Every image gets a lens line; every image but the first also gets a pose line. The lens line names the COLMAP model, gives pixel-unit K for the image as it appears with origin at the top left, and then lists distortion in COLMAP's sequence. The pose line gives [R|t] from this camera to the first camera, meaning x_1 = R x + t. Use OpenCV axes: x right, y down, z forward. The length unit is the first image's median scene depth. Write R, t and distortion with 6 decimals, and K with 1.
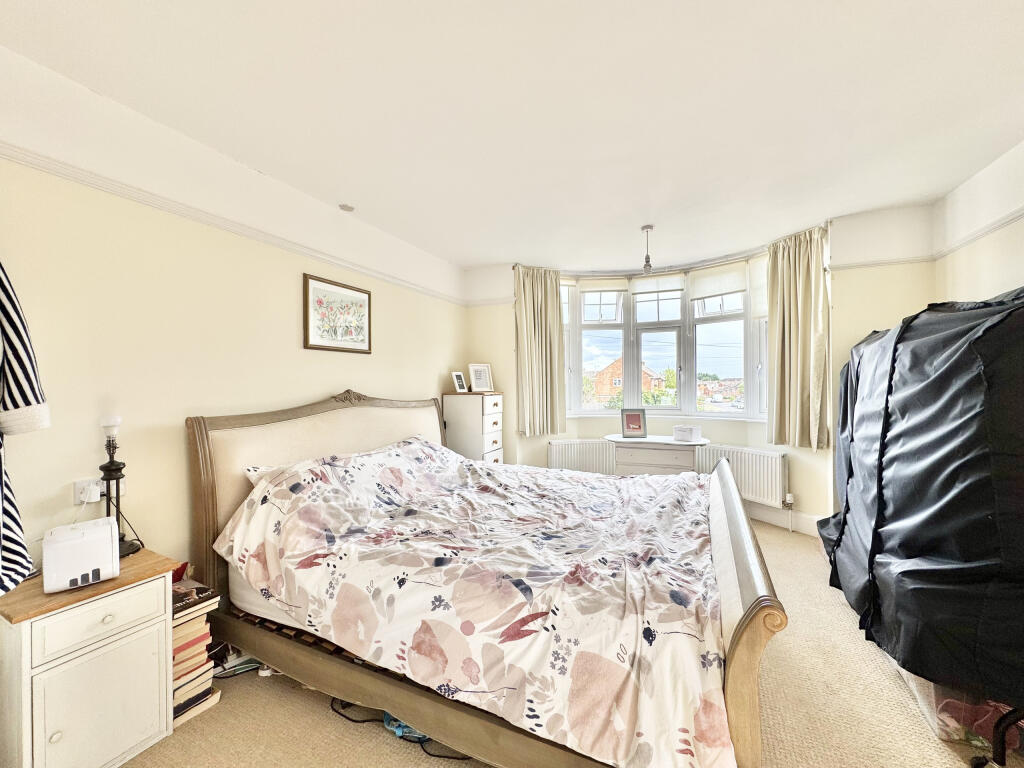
lens RADIAL K [[415.1, 0, 512.5], [0, 415.1, 384.4], [0, 0, 1]] dist [-0.004708, 0.000806]
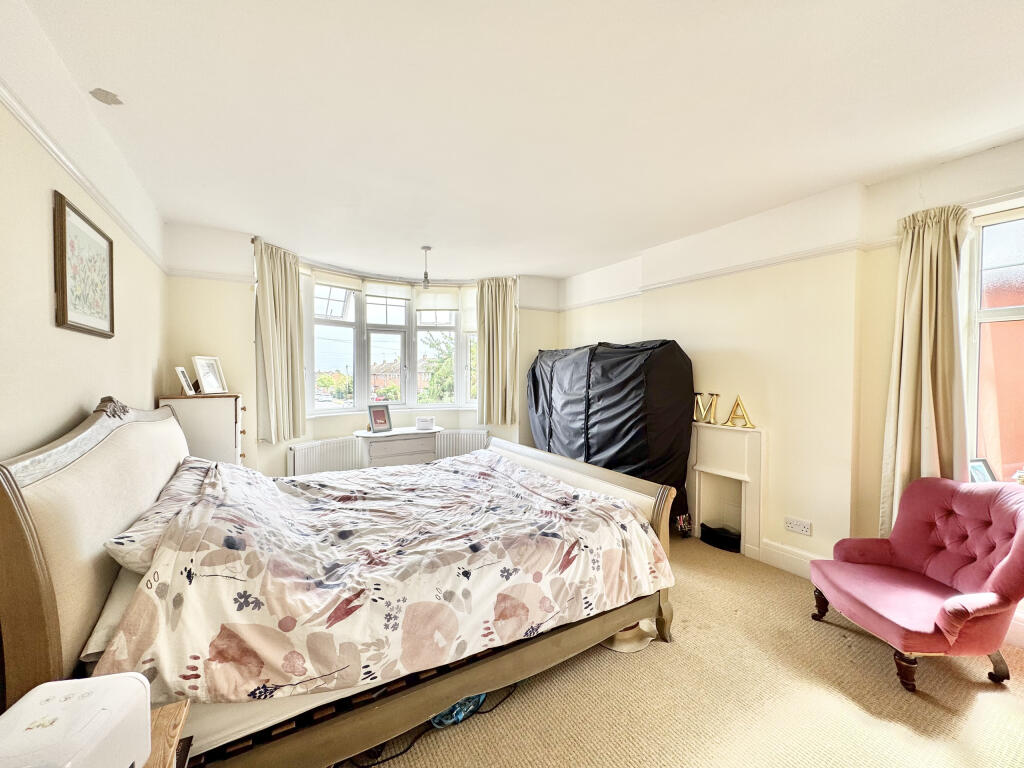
lens RADIAL K [[415.1, 0, 515.2], [0, 415.1, 385.8], [0, 0, 1]] dist [-0.004708, 0.000806]
pose [[0.555219, -0.014638, 0.831575, -0.858504], [-0.002147, 0.999817, 0.019033, -0.025293], [-0.831701, -0.012353, 0.555086, 0.242773]]
